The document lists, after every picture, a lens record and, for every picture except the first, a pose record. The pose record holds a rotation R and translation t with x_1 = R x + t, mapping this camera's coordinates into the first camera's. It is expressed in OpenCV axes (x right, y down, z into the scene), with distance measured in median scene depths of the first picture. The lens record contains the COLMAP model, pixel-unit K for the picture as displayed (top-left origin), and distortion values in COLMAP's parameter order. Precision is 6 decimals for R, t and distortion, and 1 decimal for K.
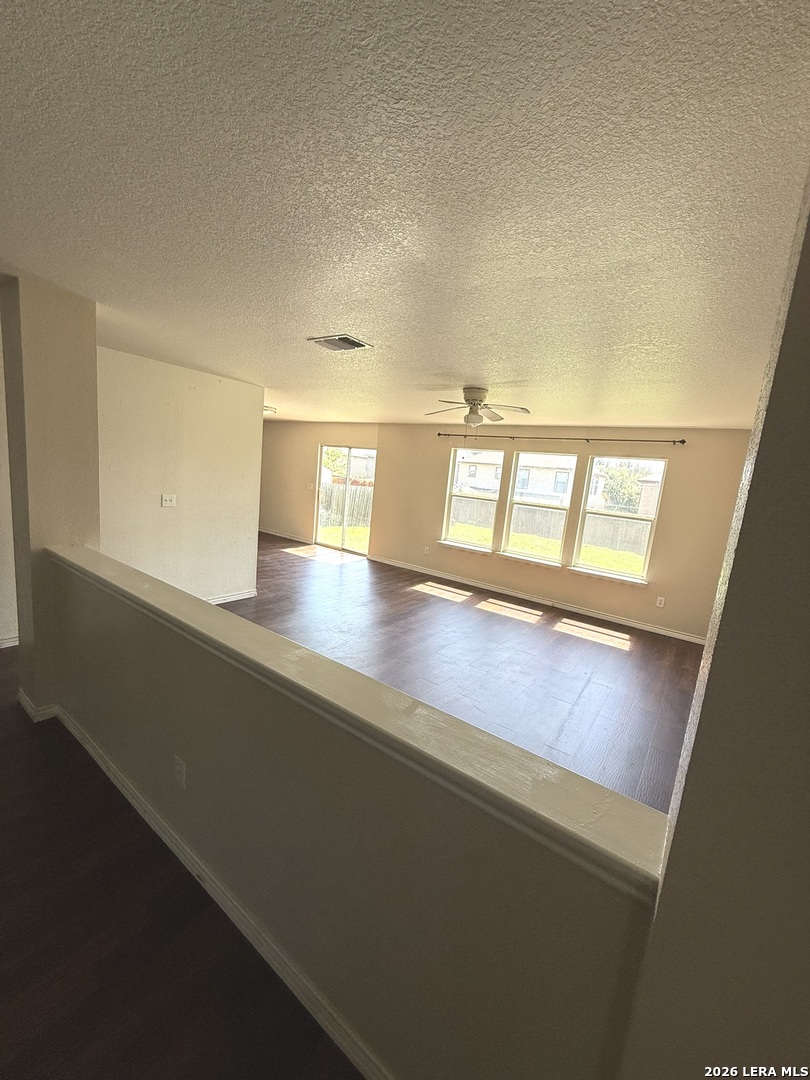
lens RADIAL K [[428.6, 0, 405.0], [0, 428.6, 540.0], [0, 0, 1]] dist [-0.001168, 0.000105]
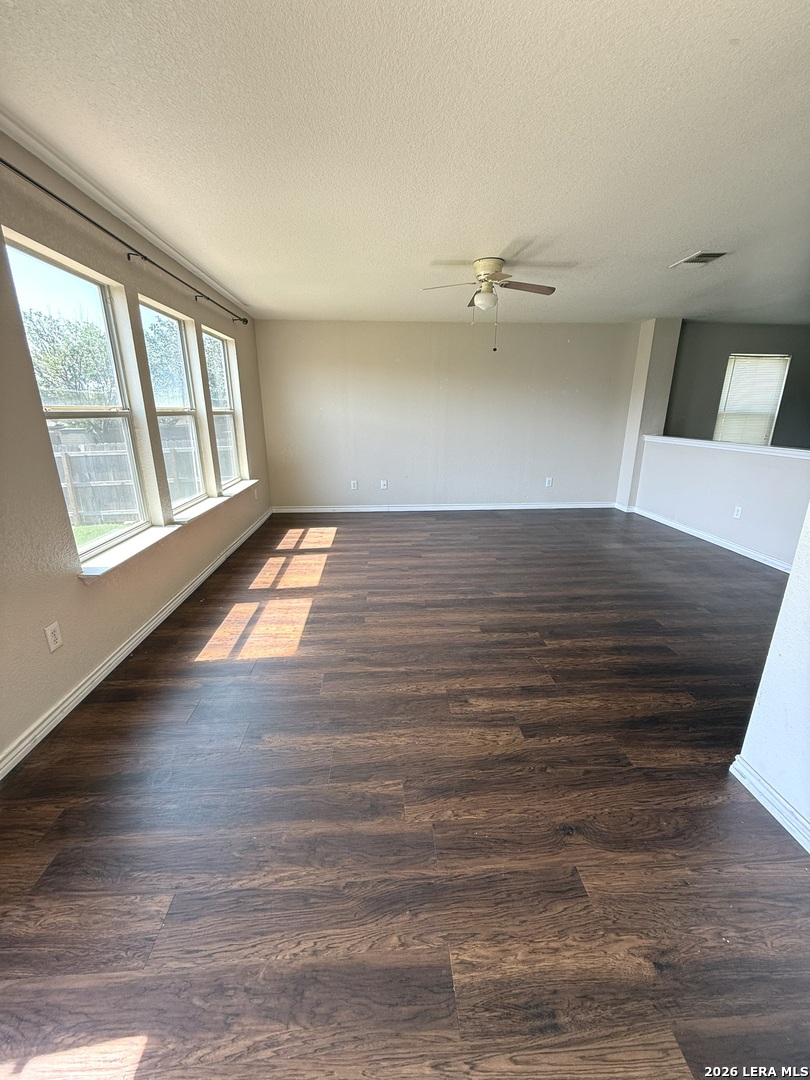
lens RADIAL K [[428.6, 0, 405.0], [0, 428.6, 540.0], [0, 0, 1]] dist [-0.001168, 0.000105]
pose [[-0.634651, -0.313395, 0.706400, -0.323833], [0.062731, 0.890172, 0.451285, -0.169604], [-0.770249, 0.330722, -0.545289, 1.171377]]
